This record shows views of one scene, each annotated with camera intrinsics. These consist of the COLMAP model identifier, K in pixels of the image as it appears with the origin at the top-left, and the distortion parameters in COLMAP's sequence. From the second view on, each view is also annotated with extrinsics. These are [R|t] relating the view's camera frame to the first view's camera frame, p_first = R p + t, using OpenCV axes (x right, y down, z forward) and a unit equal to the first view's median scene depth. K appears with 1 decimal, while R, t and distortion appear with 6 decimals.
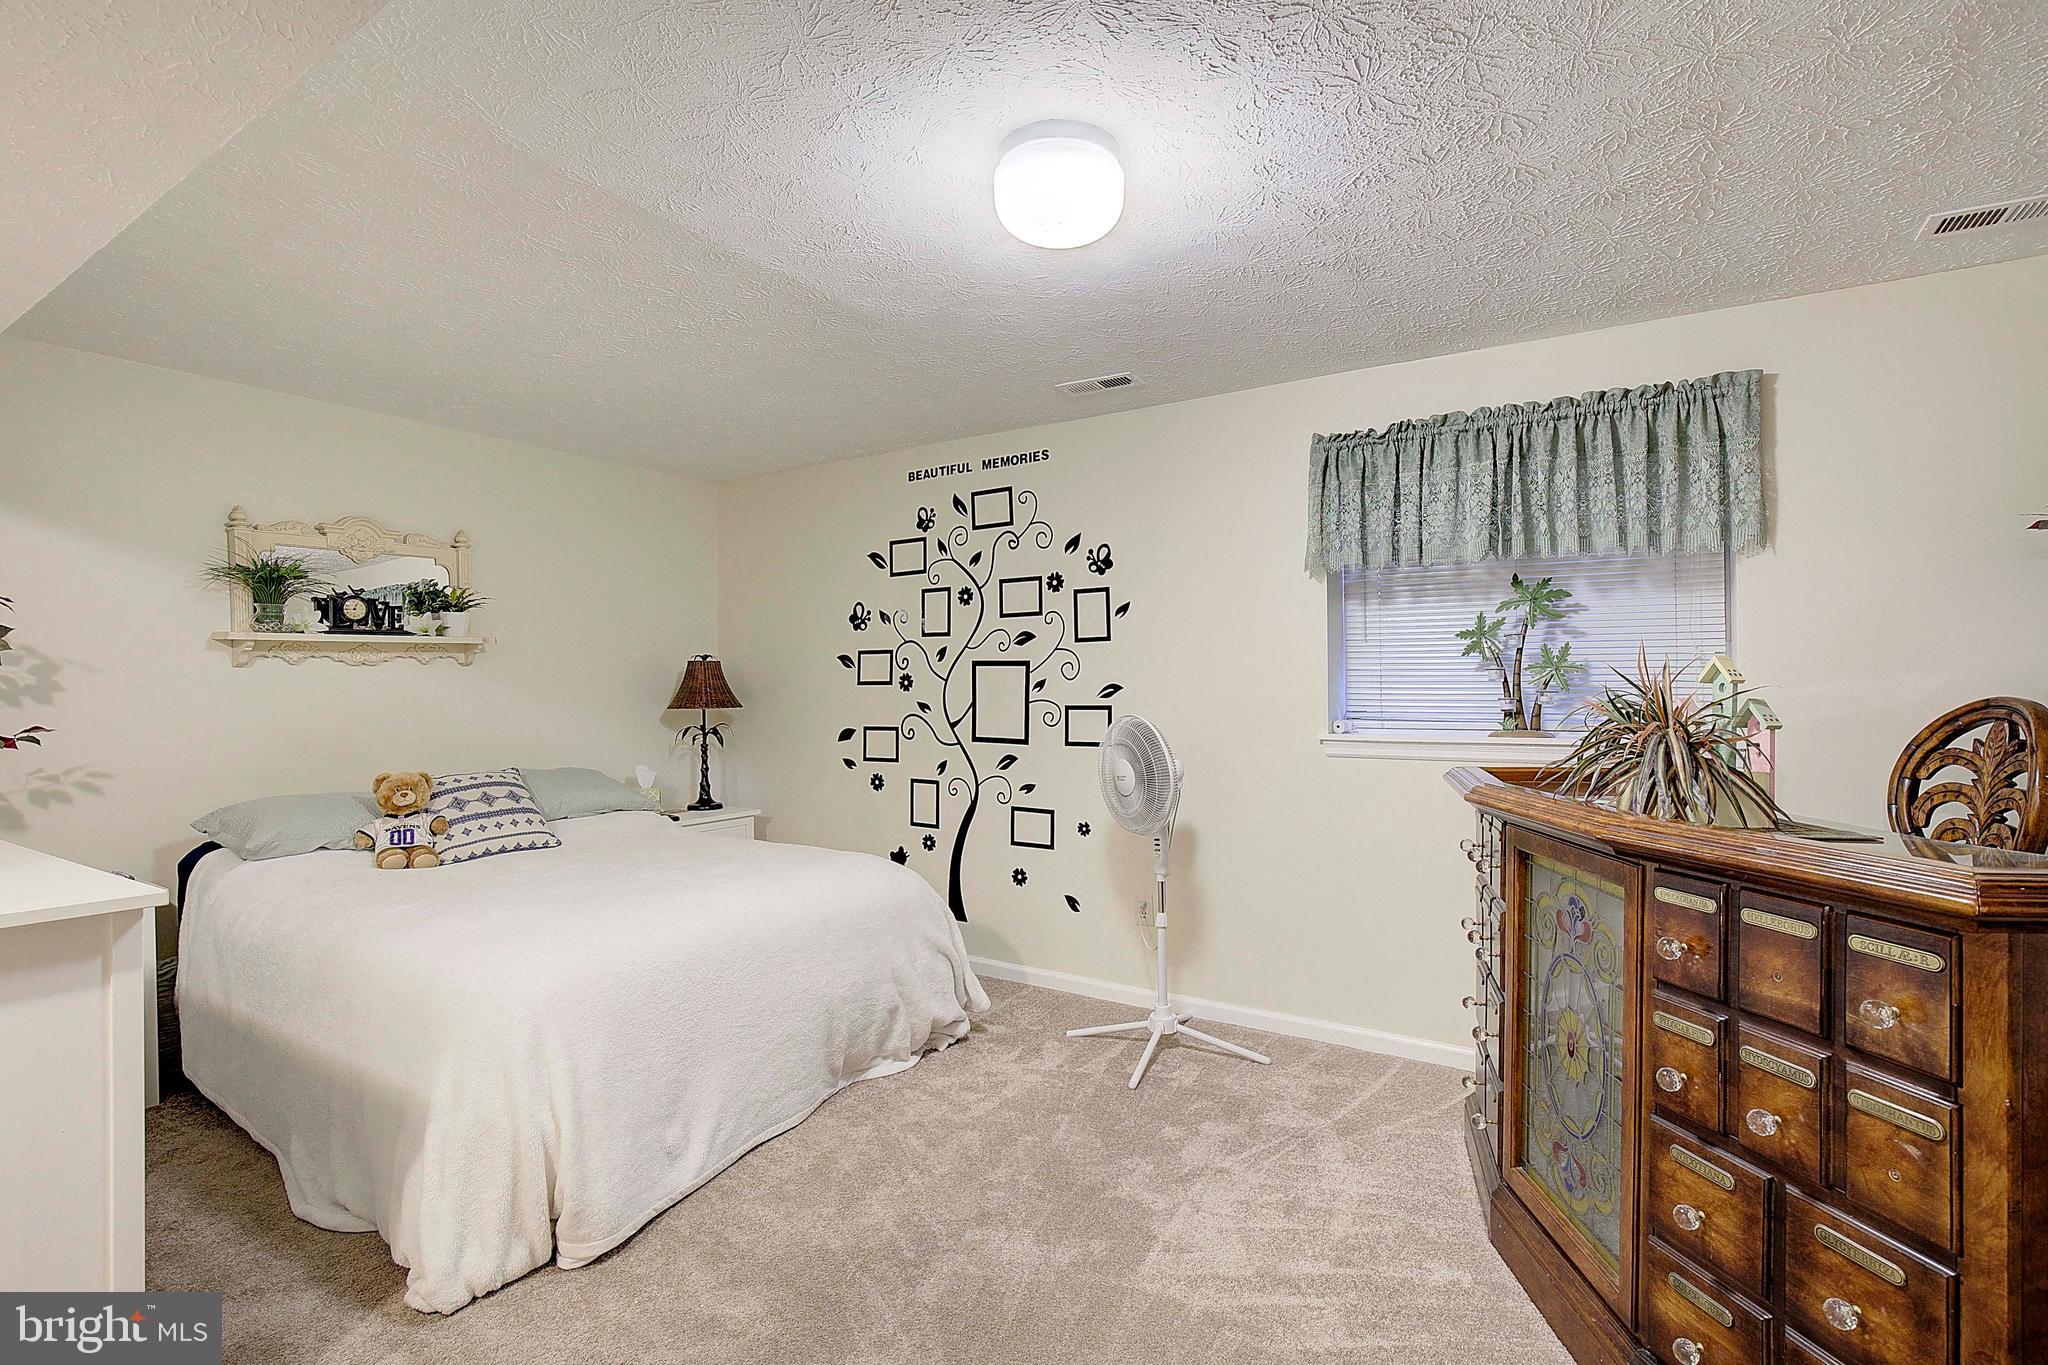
lens RADIAL K [[935.9, 0, 1035.1], [0, 935.9, 683.8], [0, 0, 1]] dist [-0.020706, 0.009317]
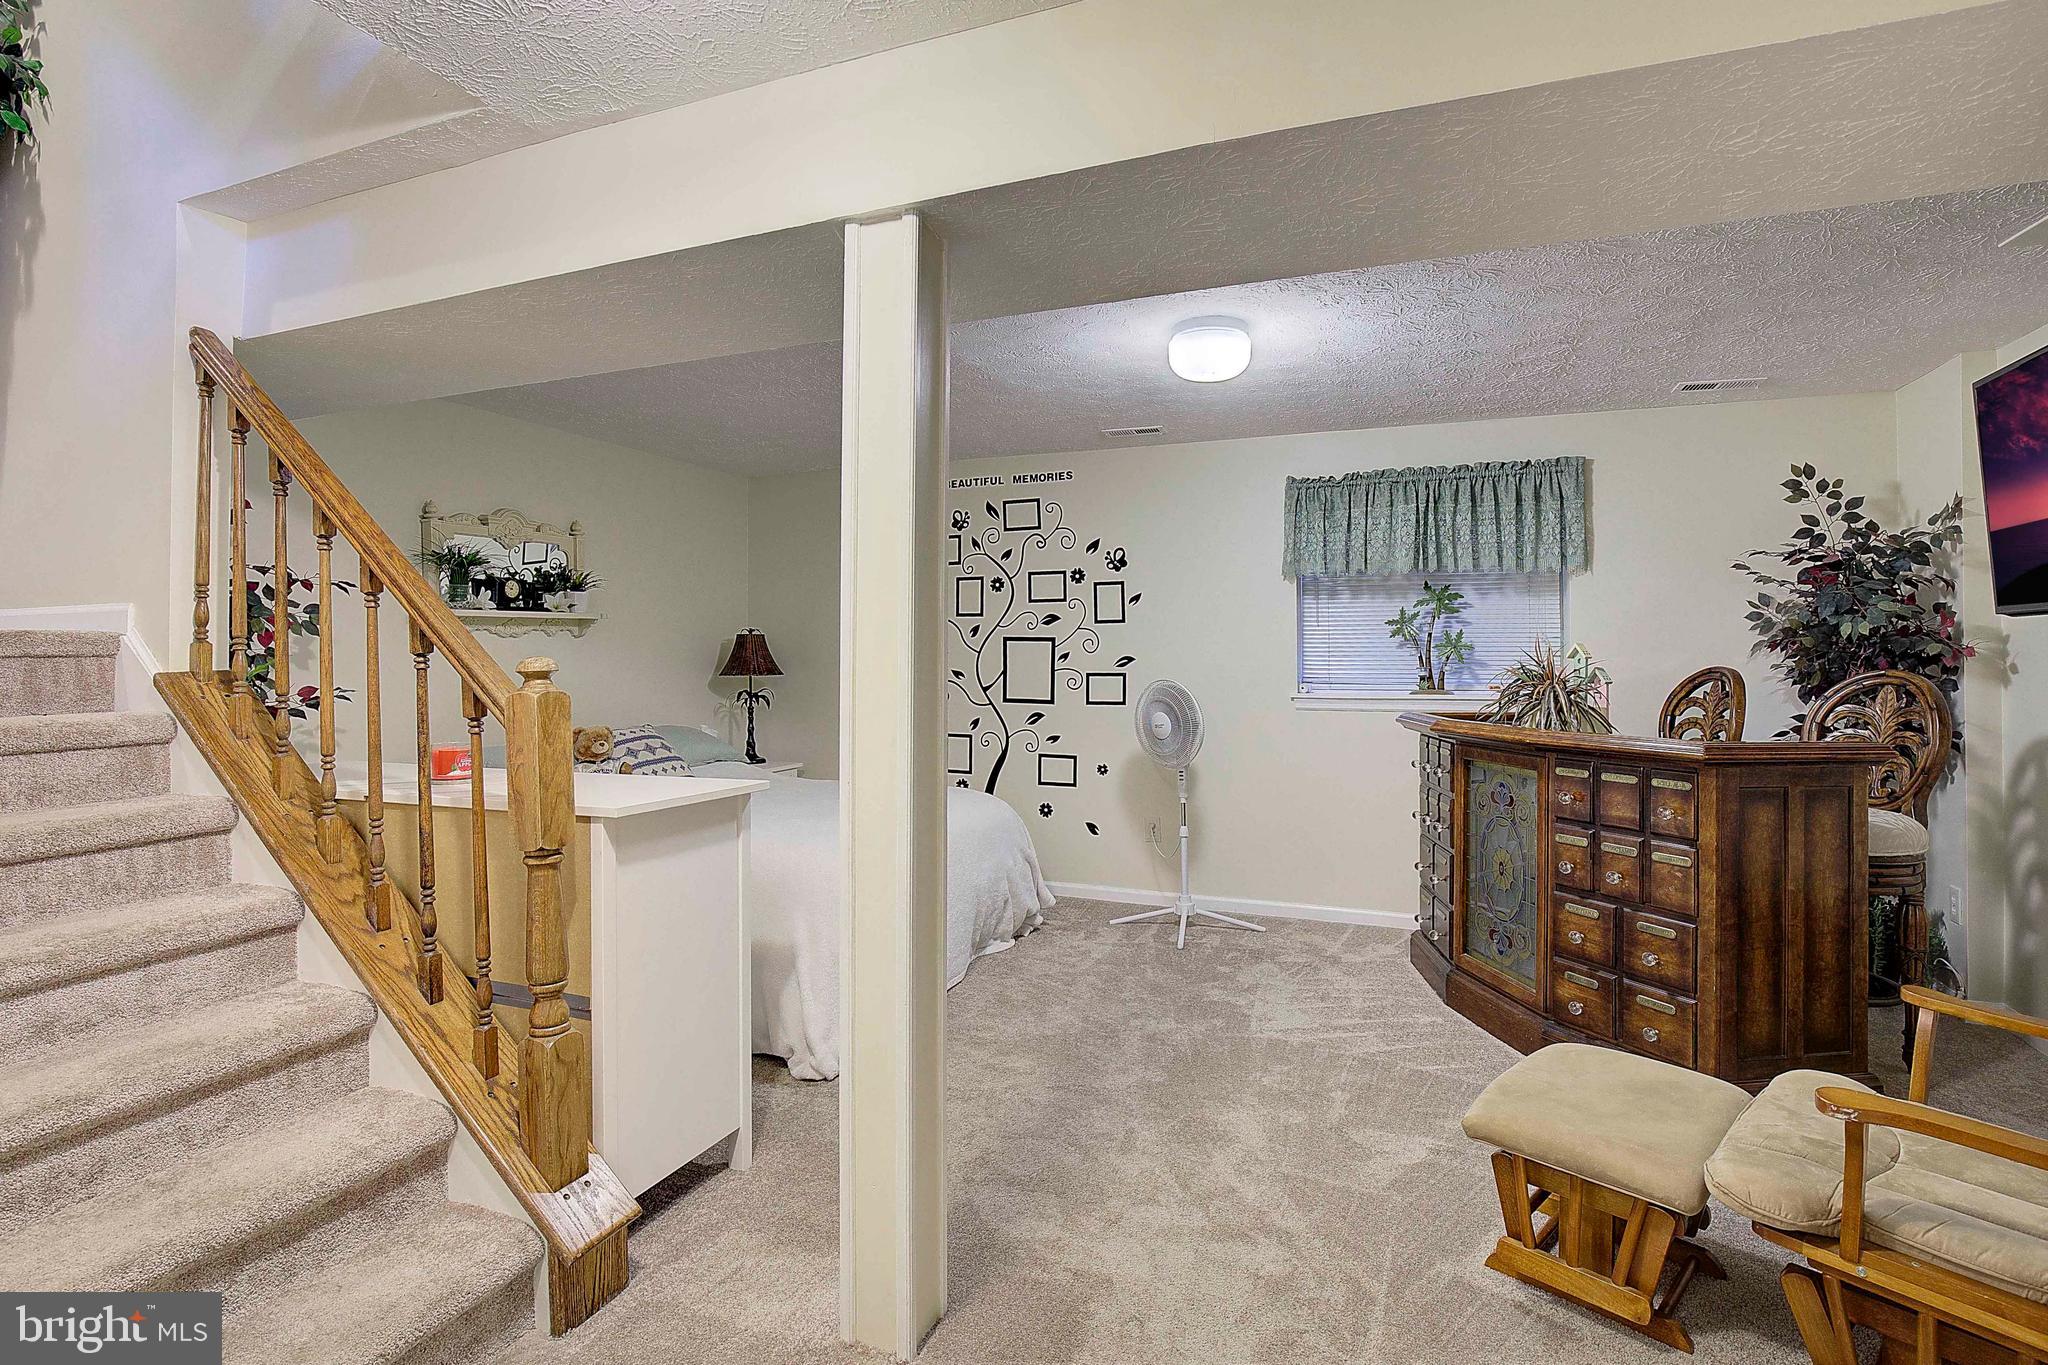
lens RADIAL K [[977.0, 0, 1025.4], [0, 977.0, 638.4], [0, 0, 1]] dist [-0.001328, 0.000065]
pose [[0.983140, 0.008053, 0.182677, -0.296107], [-0.005114, 0.999850, -0.016553, -0.001516], [-0.182783, 0.015339, 0.983034, -0.295639]]
